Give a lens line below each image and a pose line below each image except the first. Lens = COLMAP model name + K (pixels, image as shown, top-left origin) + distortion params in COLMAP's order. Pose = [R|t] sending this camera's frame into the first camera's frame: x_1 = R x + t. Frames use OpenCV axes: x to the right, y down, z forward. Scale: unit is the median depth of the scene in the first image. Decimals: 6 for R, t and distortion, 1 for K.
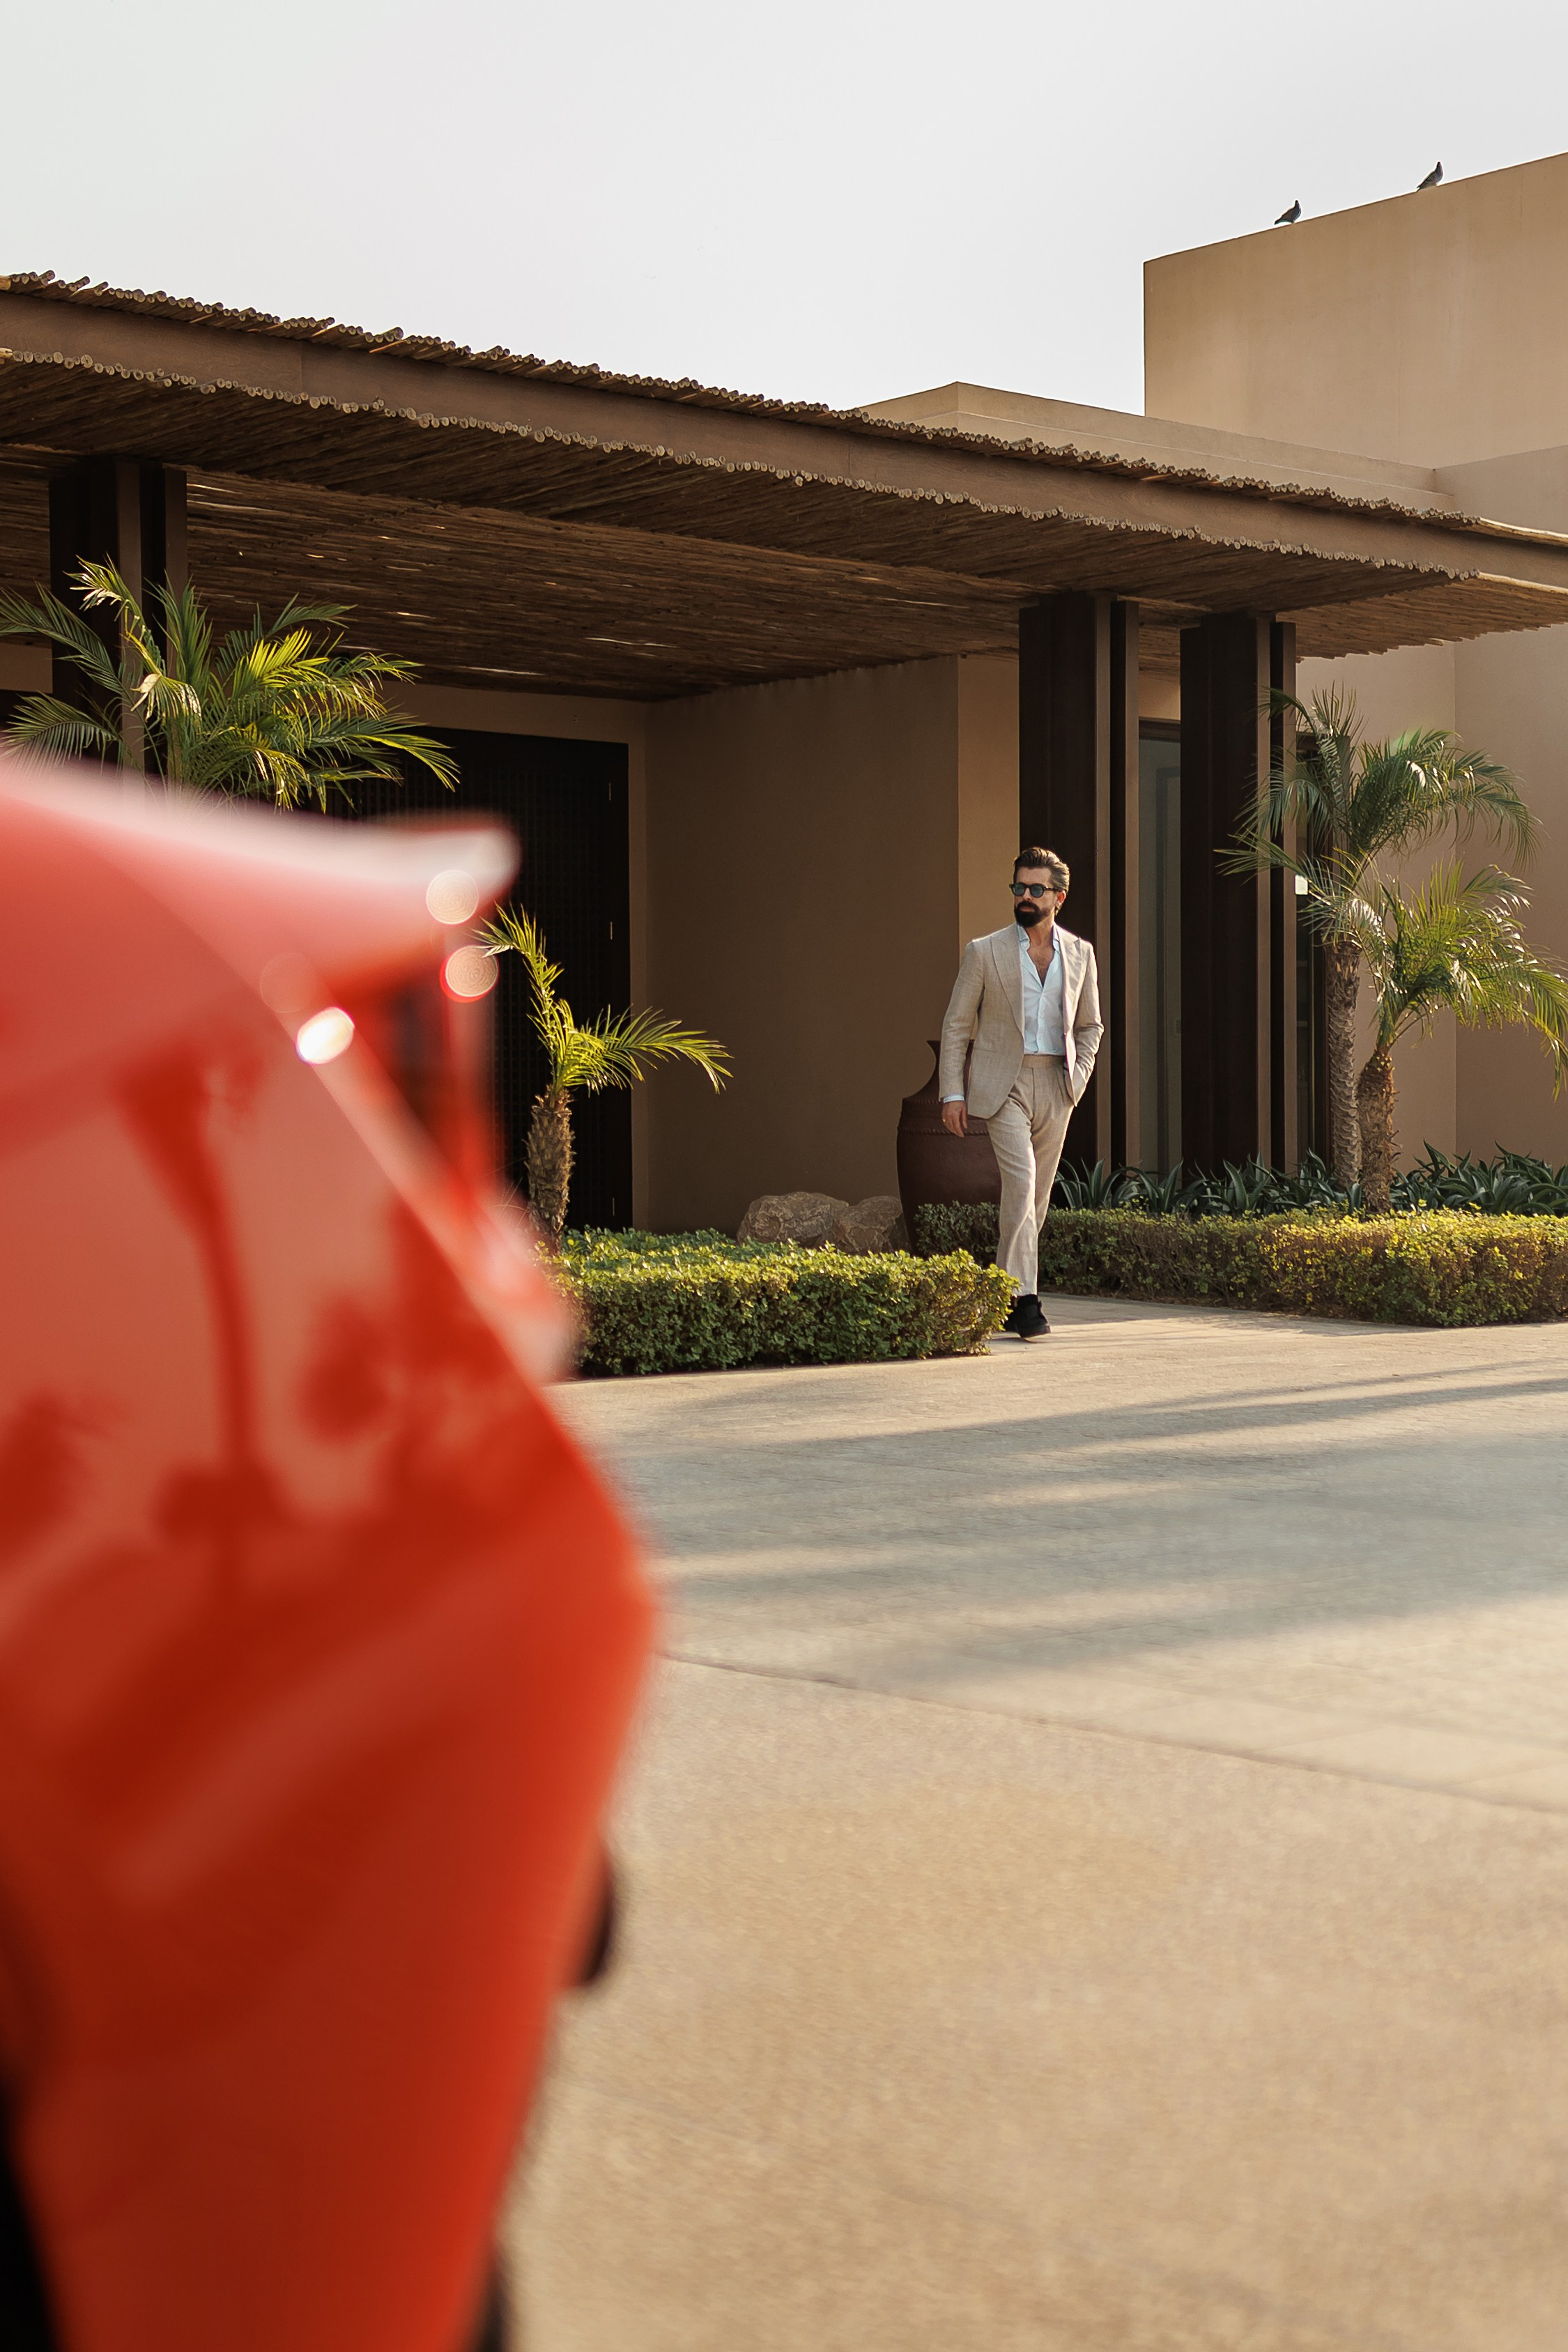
lens RADIAL K [[3536.8, 0, 740.9], [0, 3536.8, 1181.0], [0, 0, 1]] dist [0.161961, -0.043666]
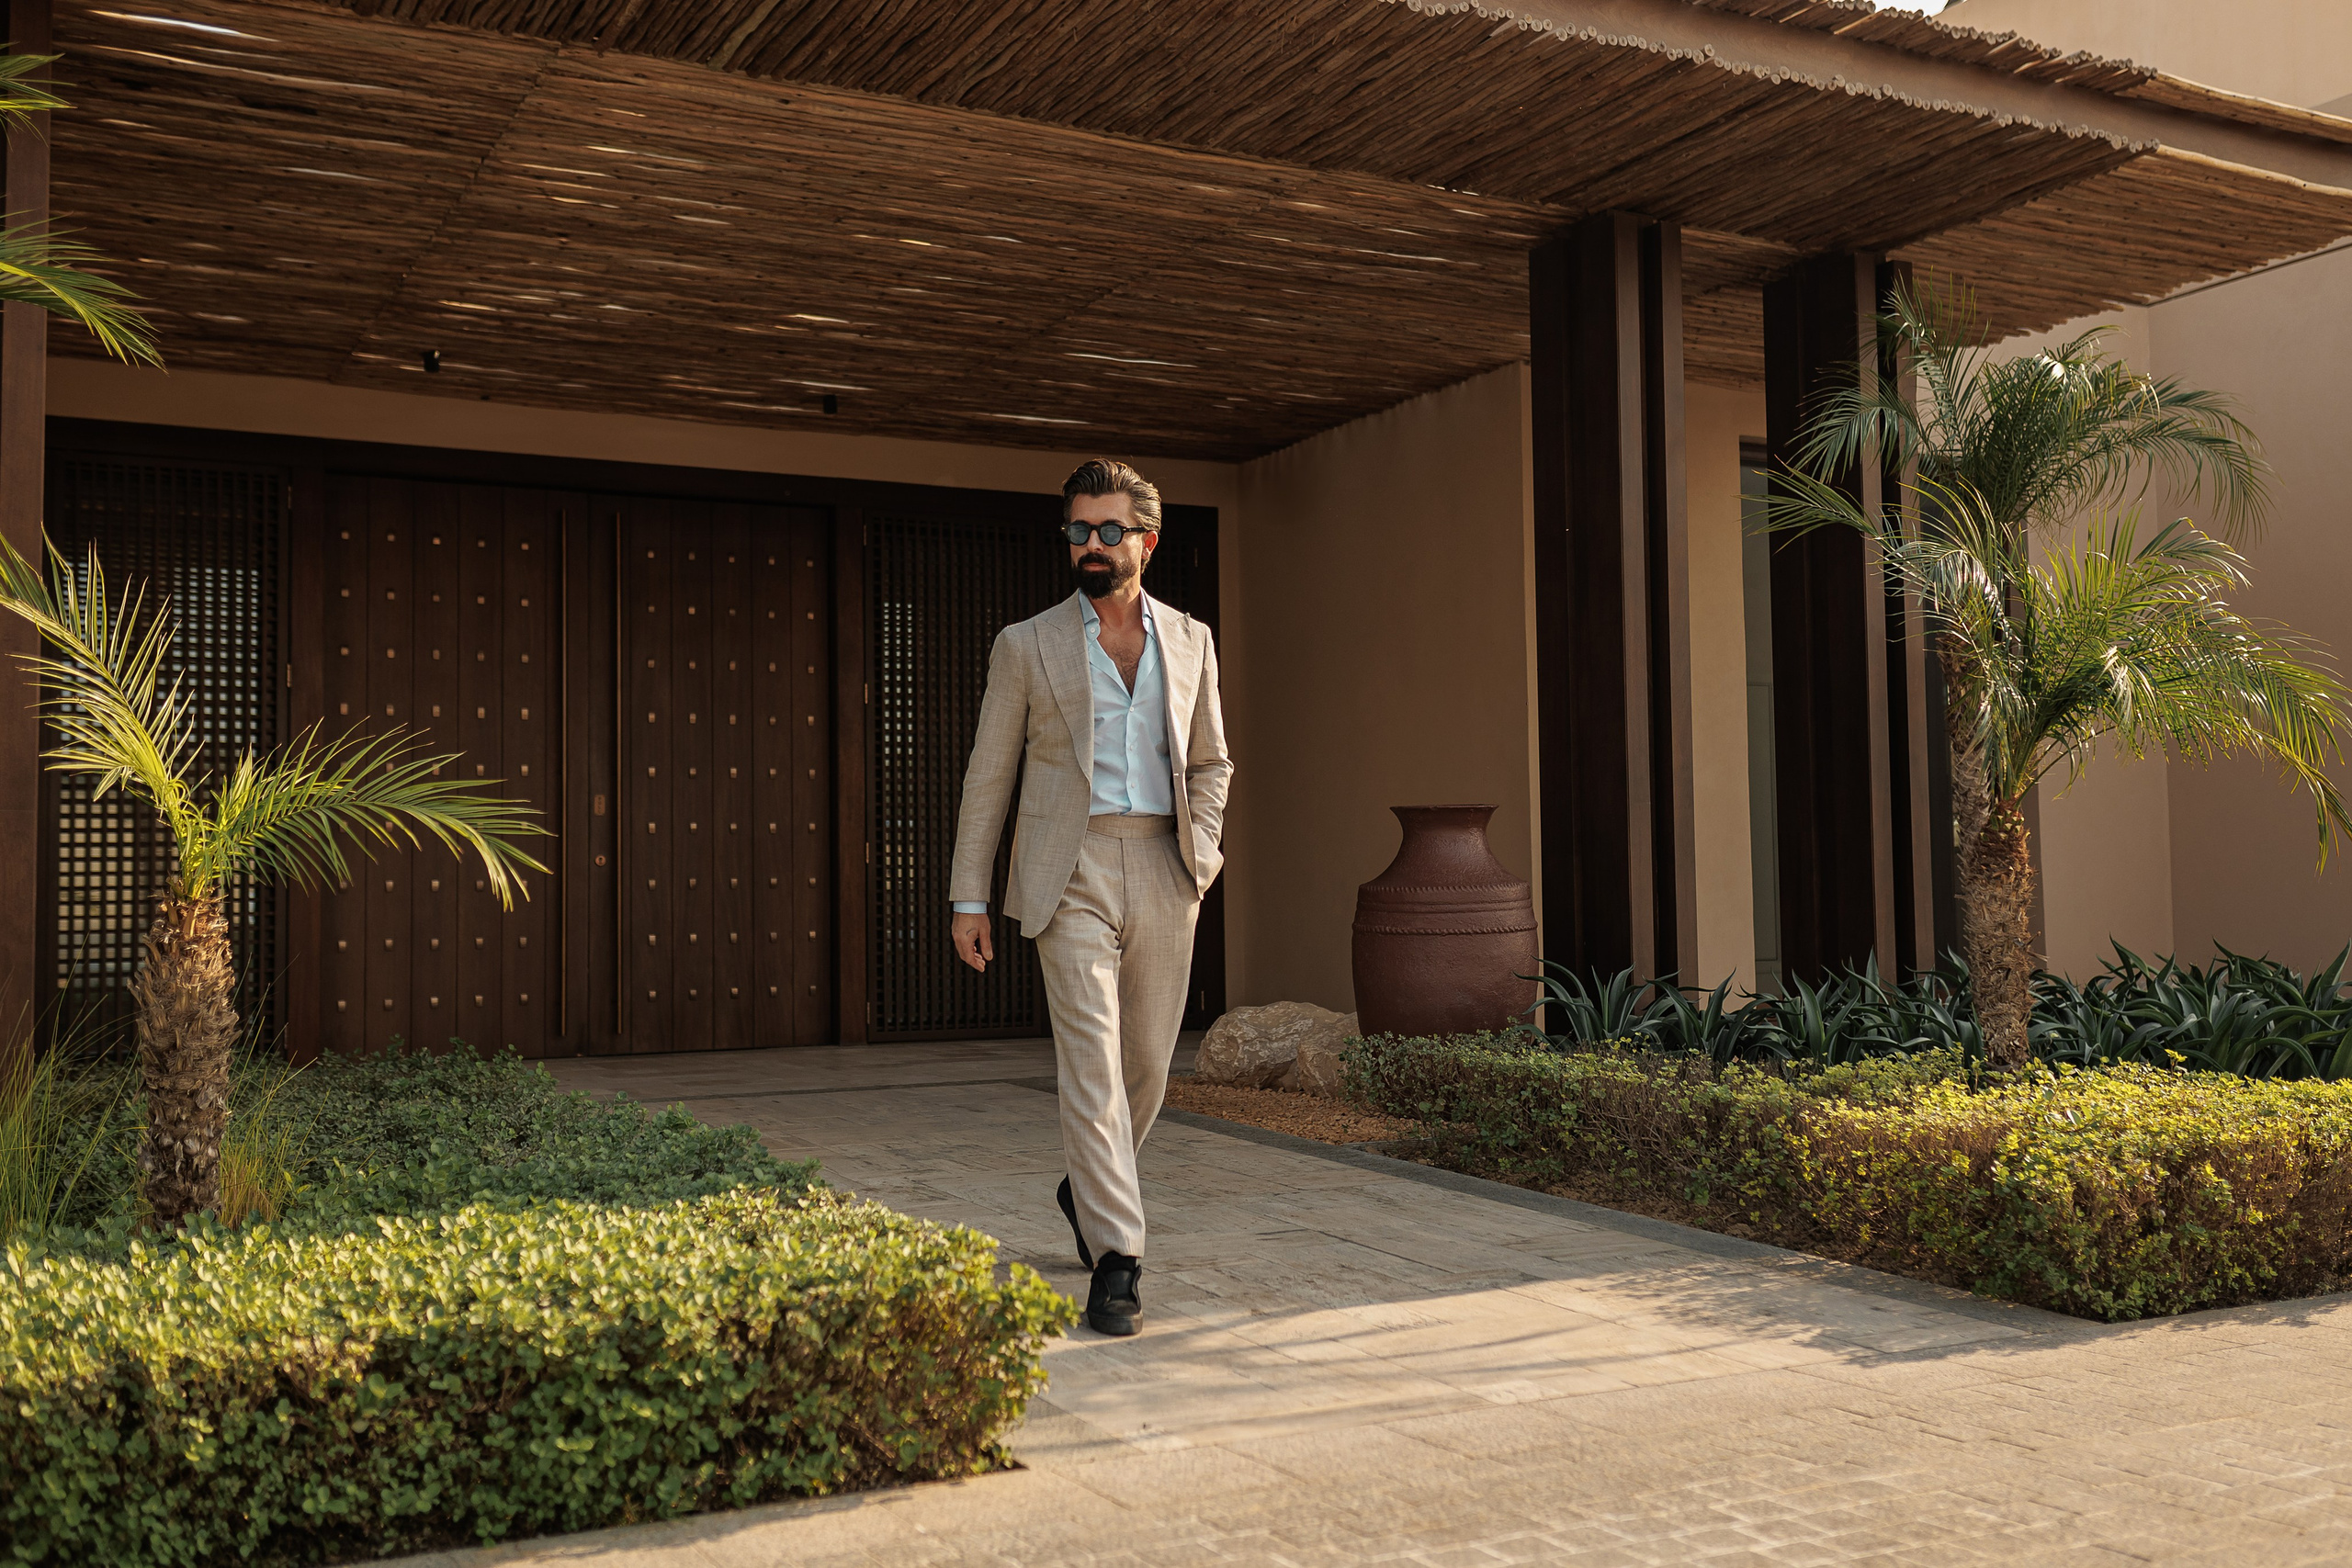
lens RADIAL K [[2302.3, 0, 1176.0], [0, 2302.3, 784.0], [0, 0, 1]] dist [0.040770, -0.054266]
pose [[0.975937, -0.018784, -0.217242, 0.127633], [0.005020, 0.997954, -0.063739, -0.015494], [0.217995, 0.061115, 0.974034, 0.579903]]
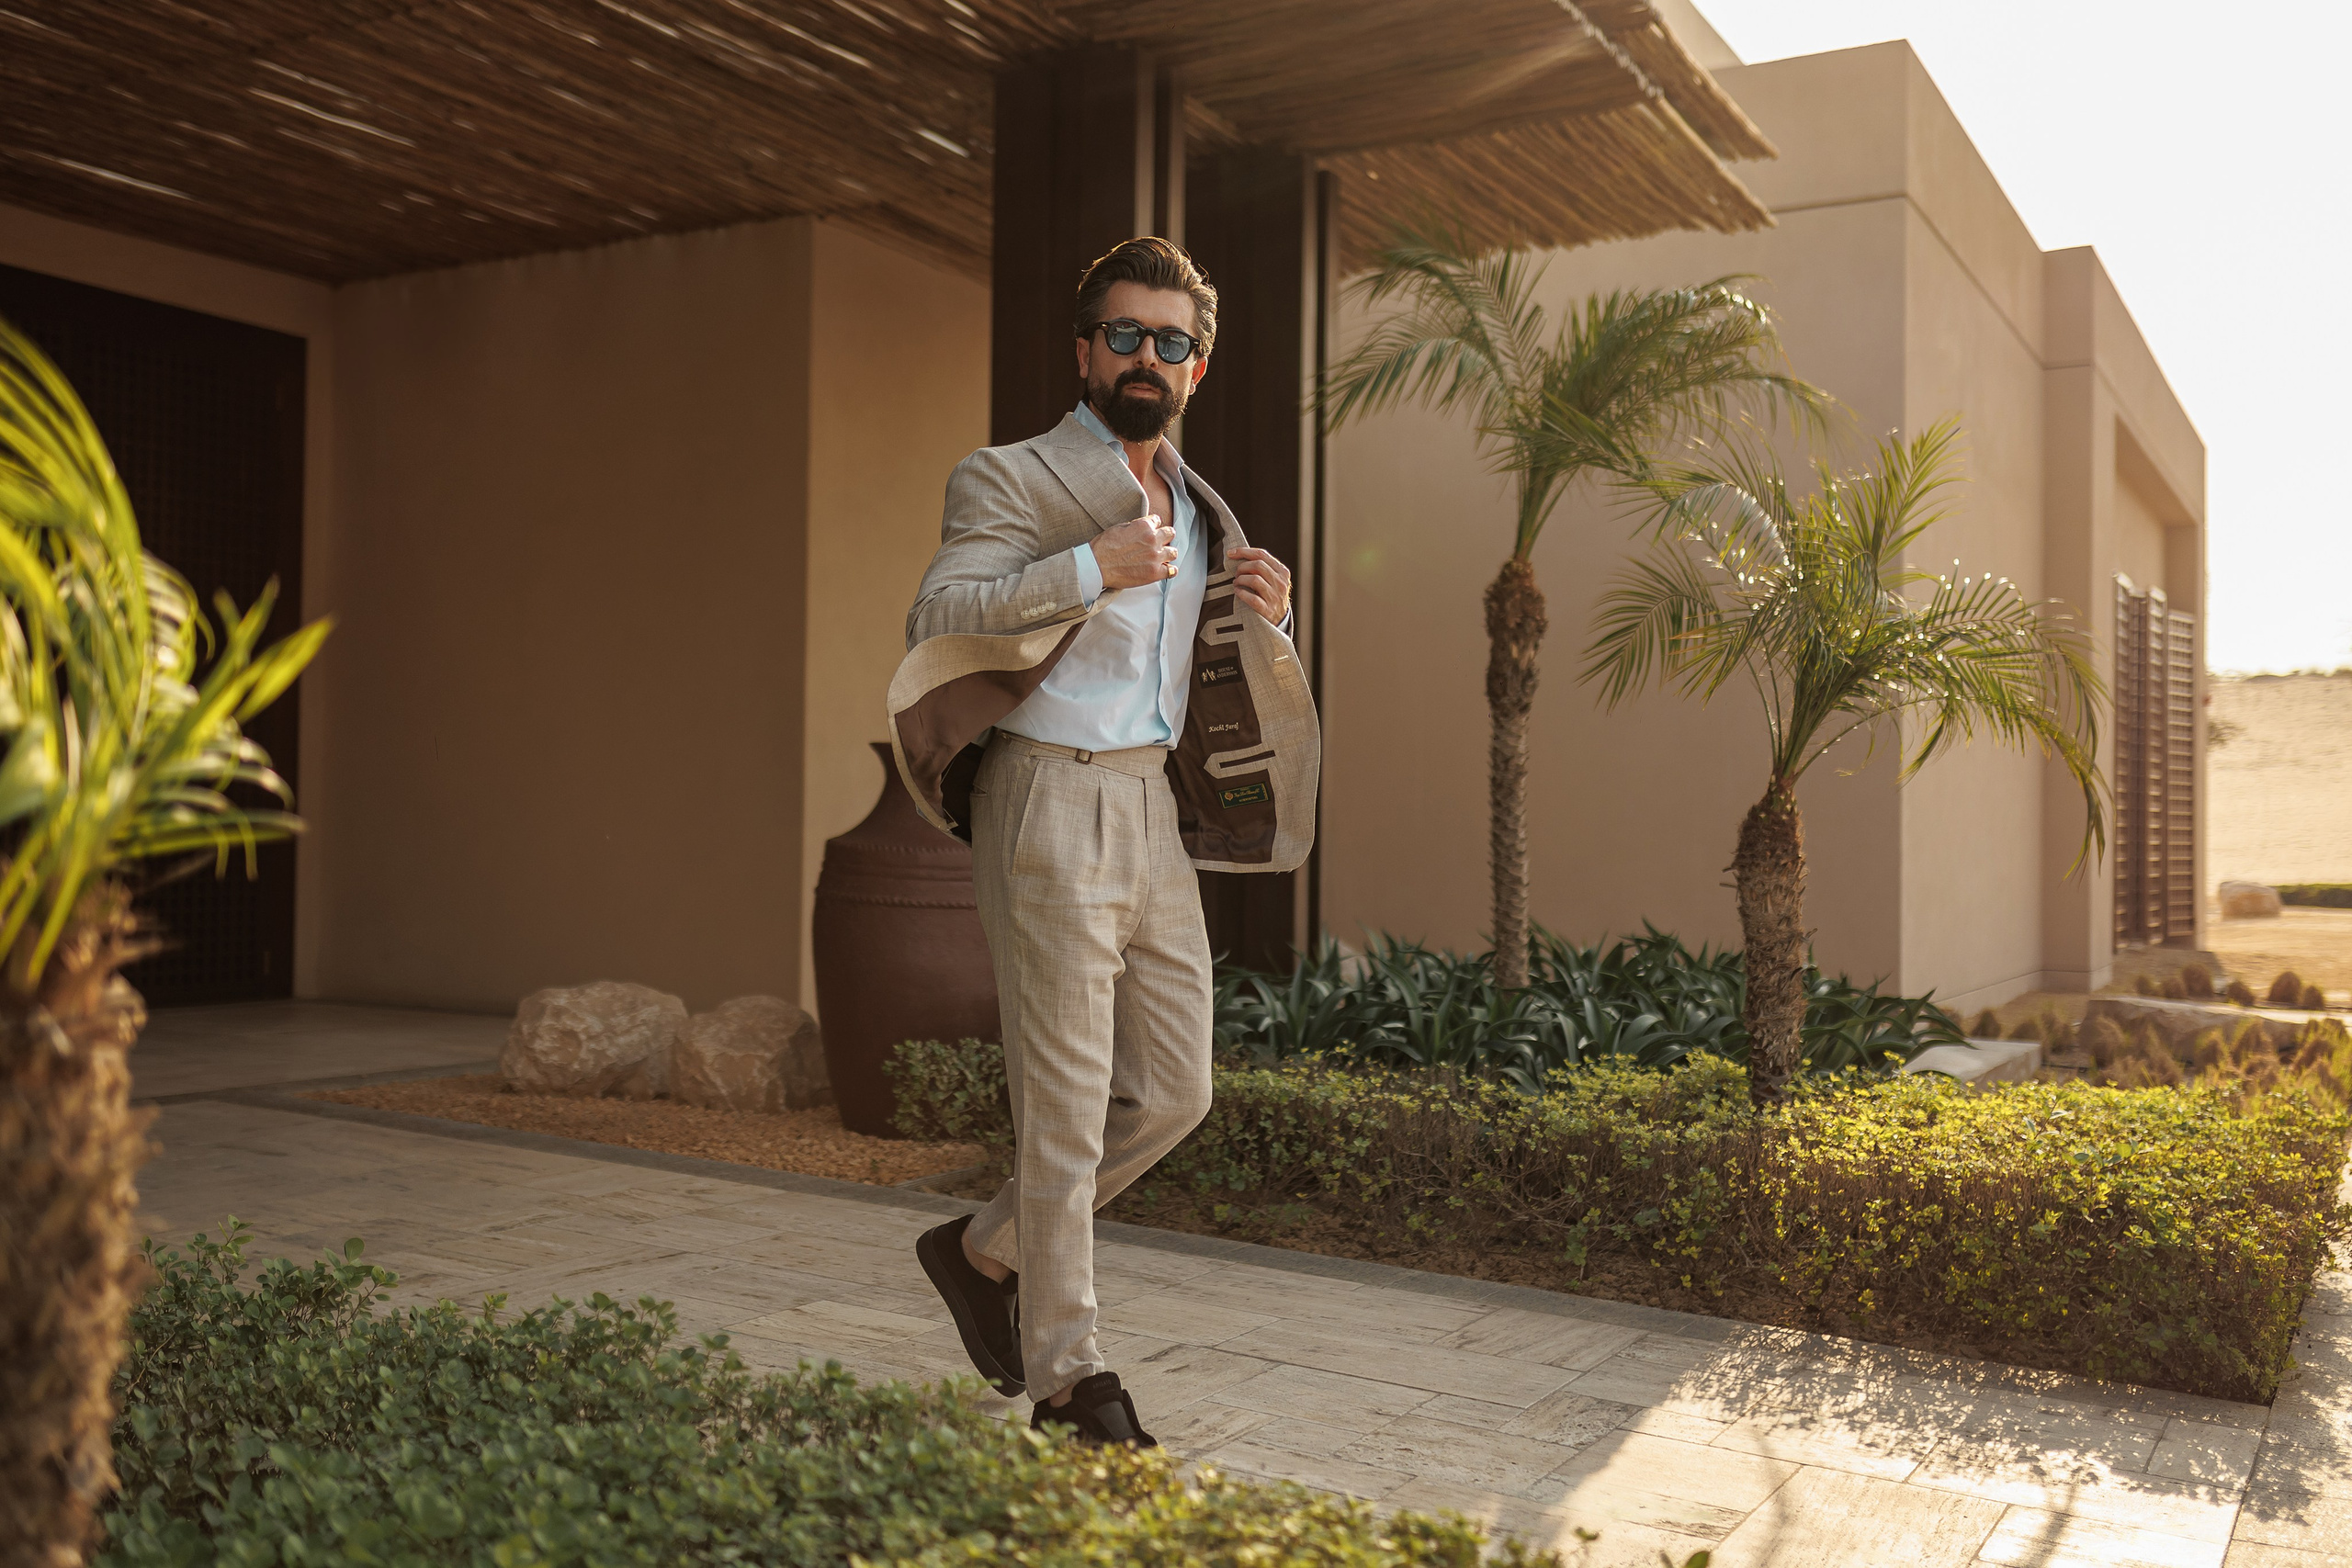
lens RADIAL K [[2235.6, 0, 1176.0], [0, 2235.6, 784.0], [0, 0, 1]] dist [0.042790, -0.055452]
pose [[0.937614, 0.027634, 0.346578, -0.031451], [-0.016426, 0.999244, -0.035234, -0.023036], [-0.347290, 0.027343, 0.937359, 0.712508]]
